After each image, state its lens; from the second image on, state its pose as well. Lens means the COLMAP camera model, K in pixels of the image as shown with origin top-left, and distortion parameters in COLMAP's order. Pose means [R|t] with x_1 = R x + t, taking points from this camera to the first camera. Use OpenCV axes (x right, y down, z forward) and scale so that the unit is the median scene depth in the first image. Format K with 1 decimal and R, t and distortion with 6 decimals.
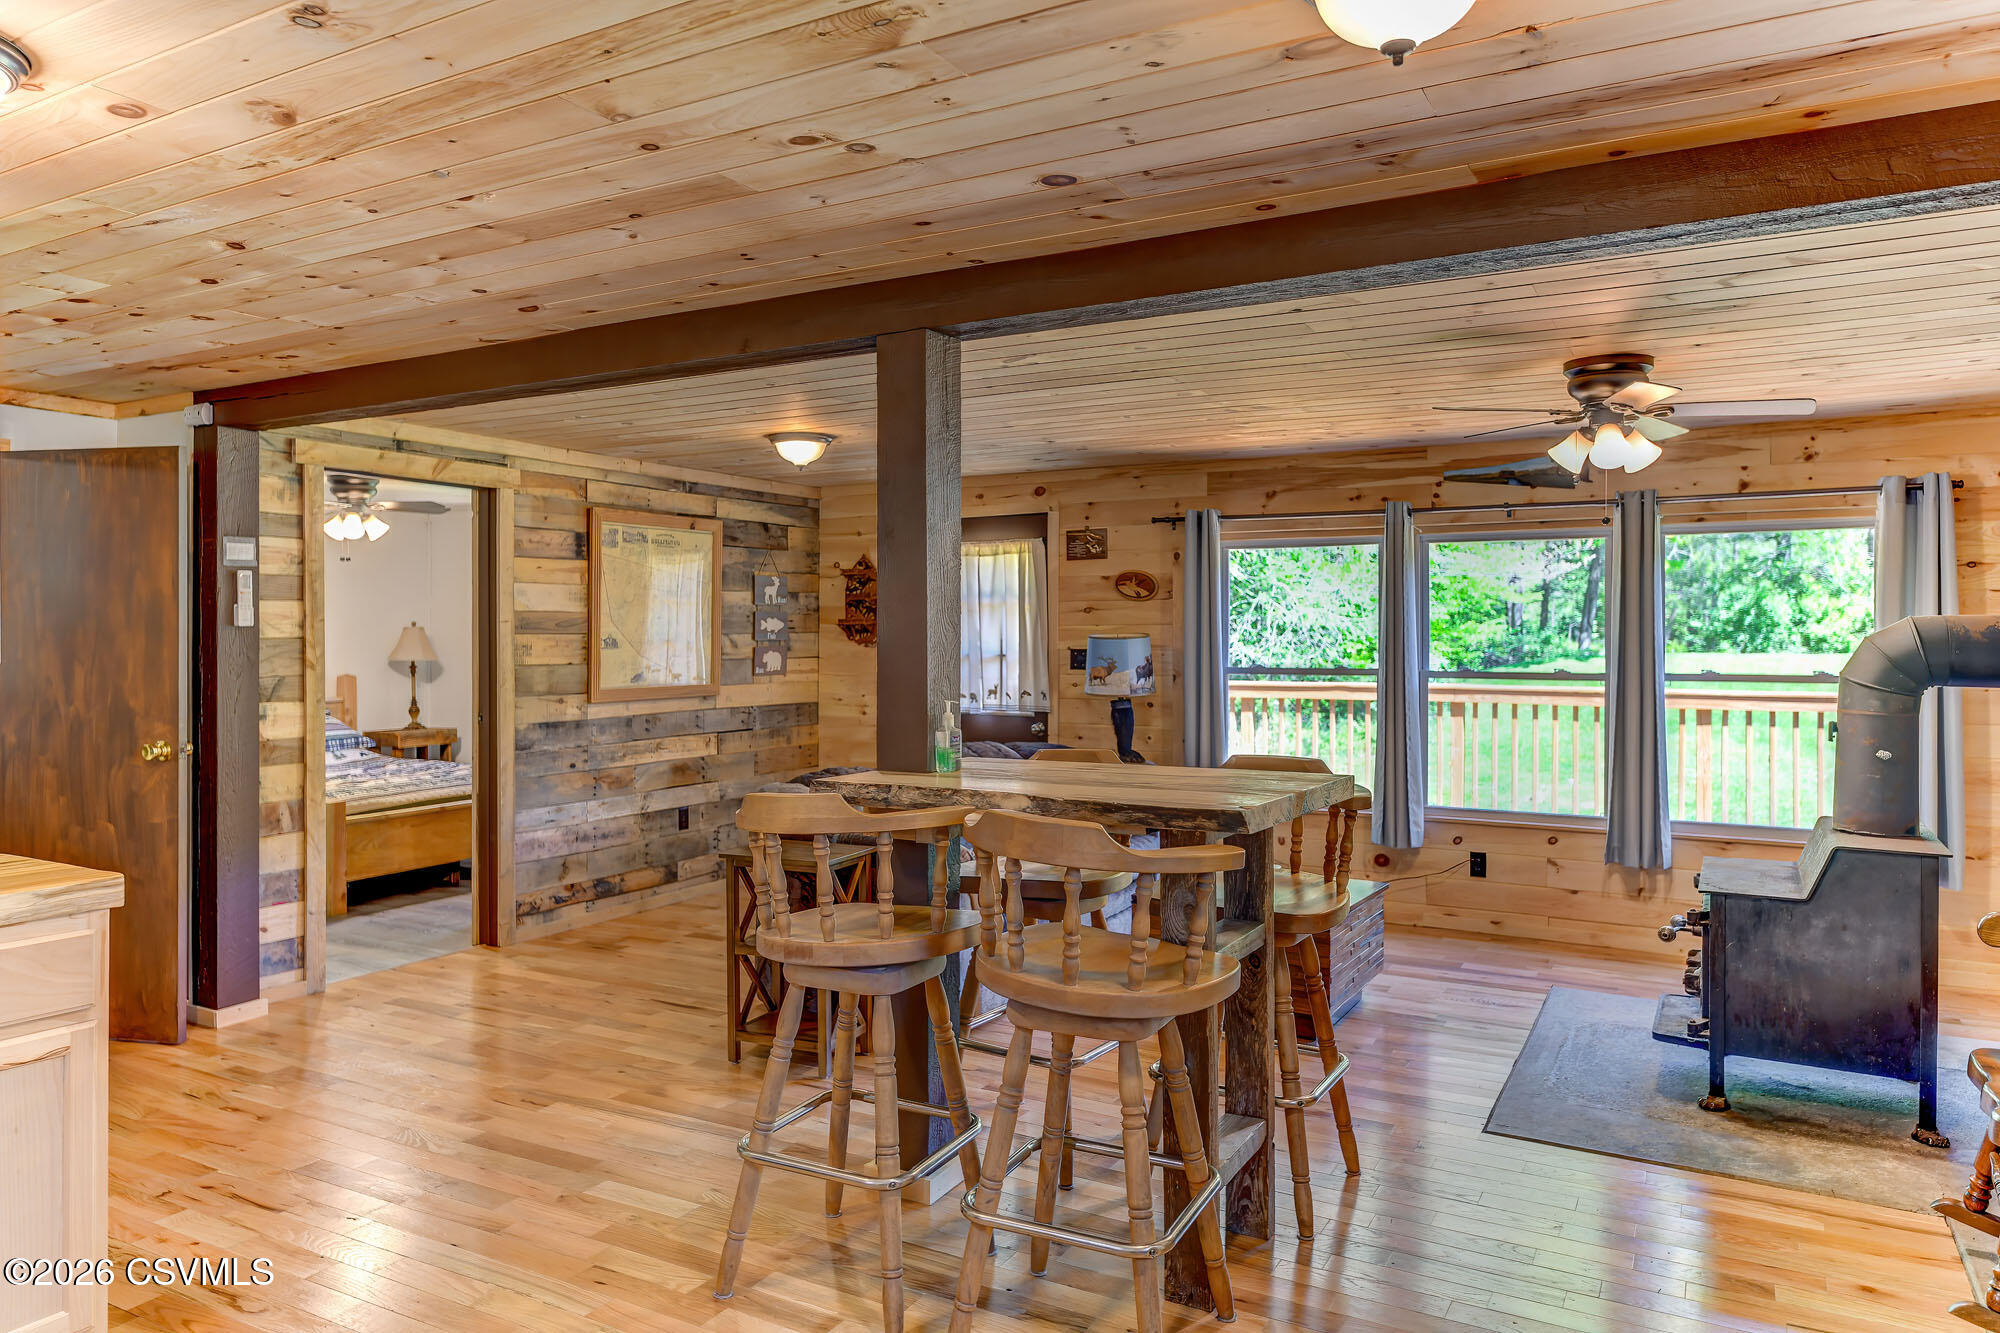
lens RADIAL K [[1275.1, 0, 1000.2], [0, 1275.1, 647.3], [0, 0, 1]] dist [-0.005187, -0.002907]
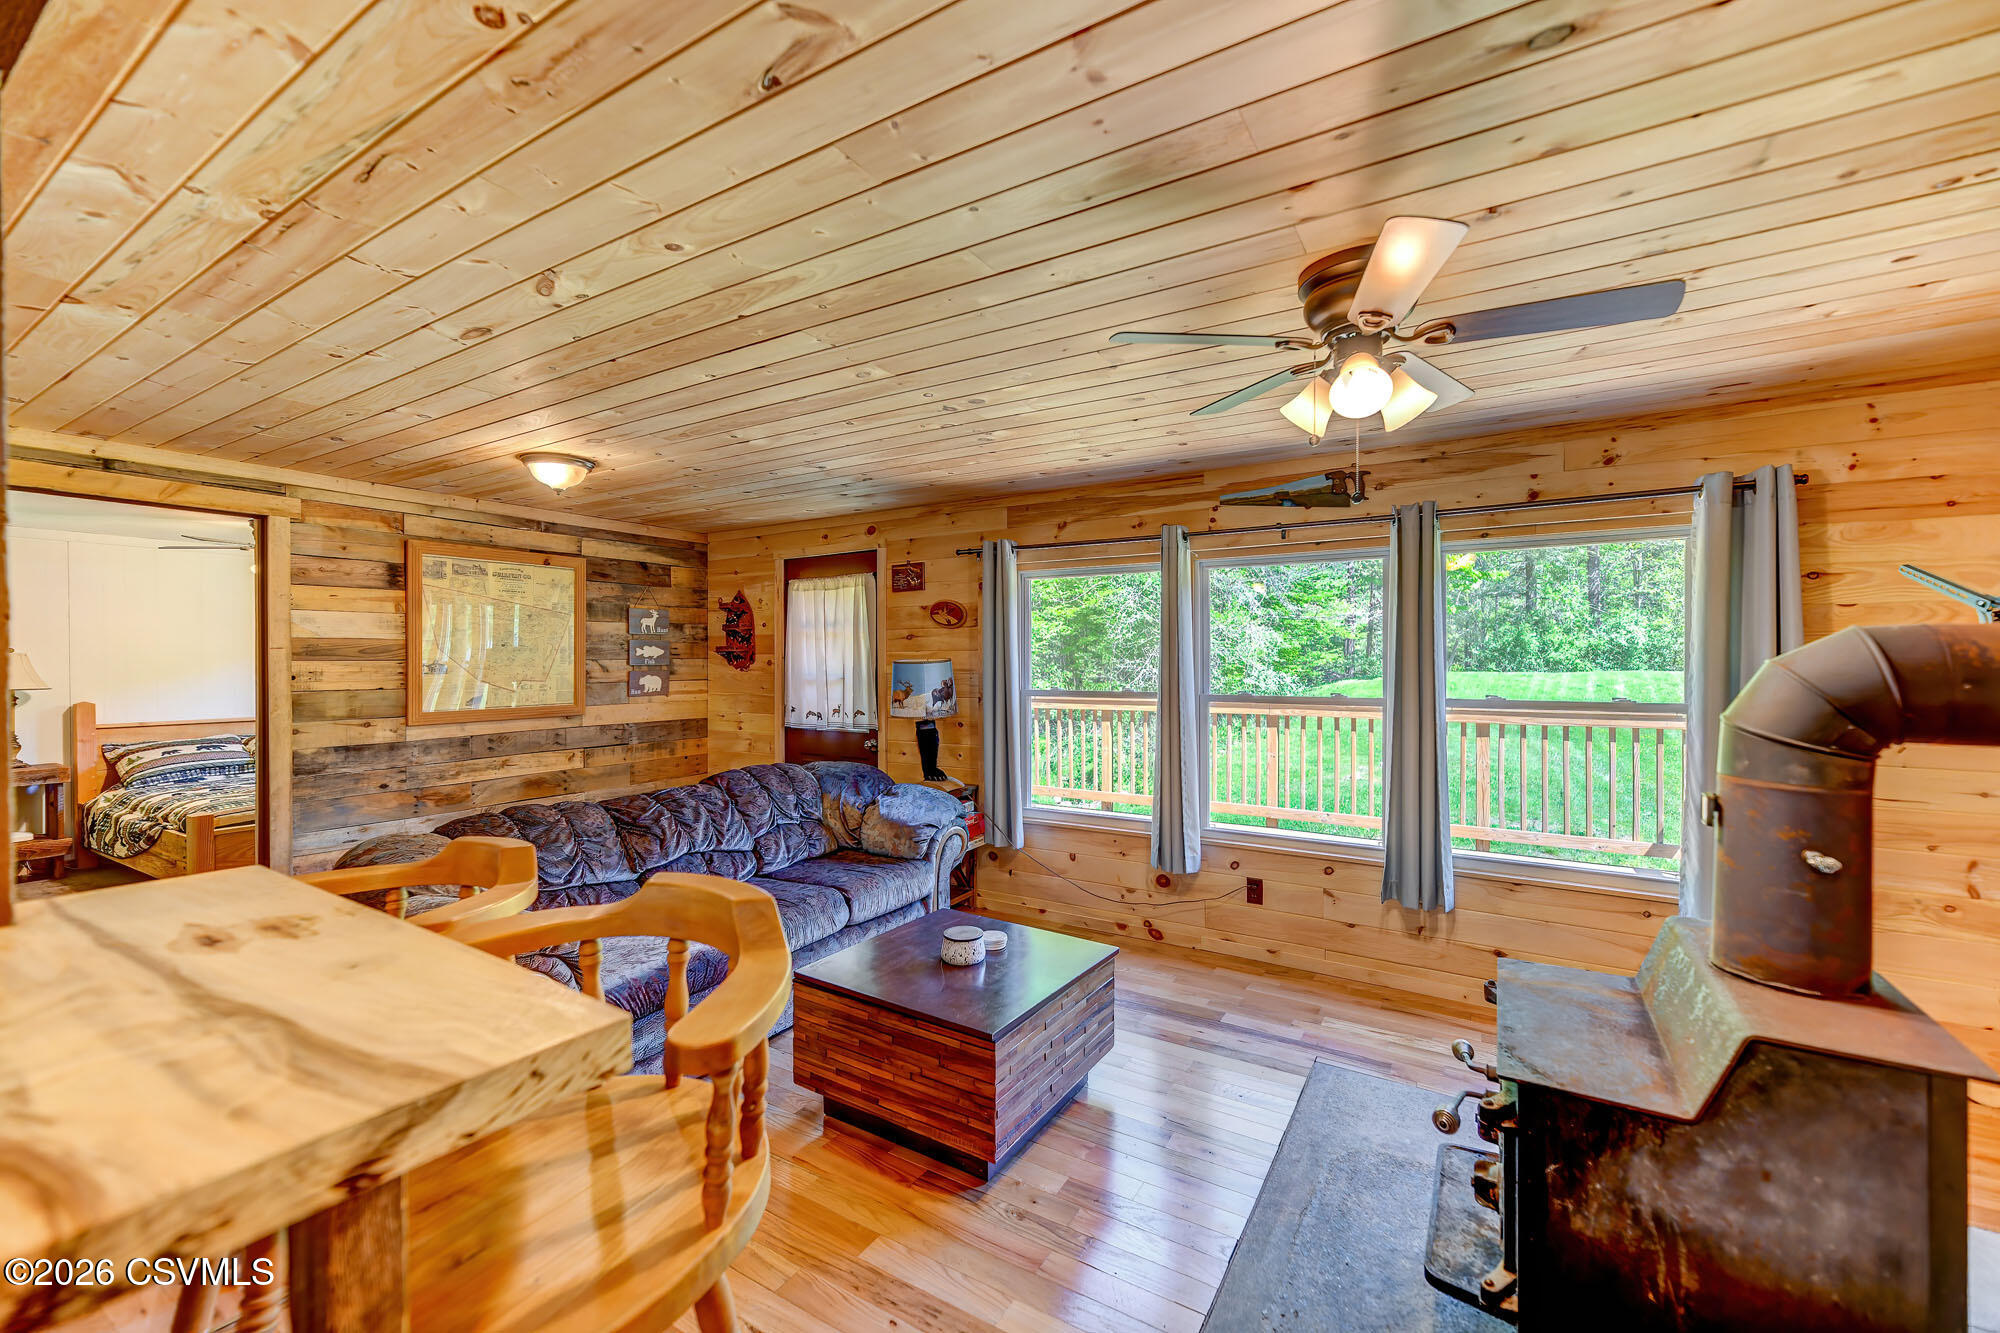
lens RADIAL K [[798.6, 0, 1000.0], [0, 798.6, 666.5], [0, 0, 1]] dist [0.002568, -0.000362]
pose [[0.999476, -0.001778, -0.032333, 0.187617], [0.001723, 0.999997, -0.001728, -0.003189], [0.032336, 0.001671, 0.999476, 0.353349]]
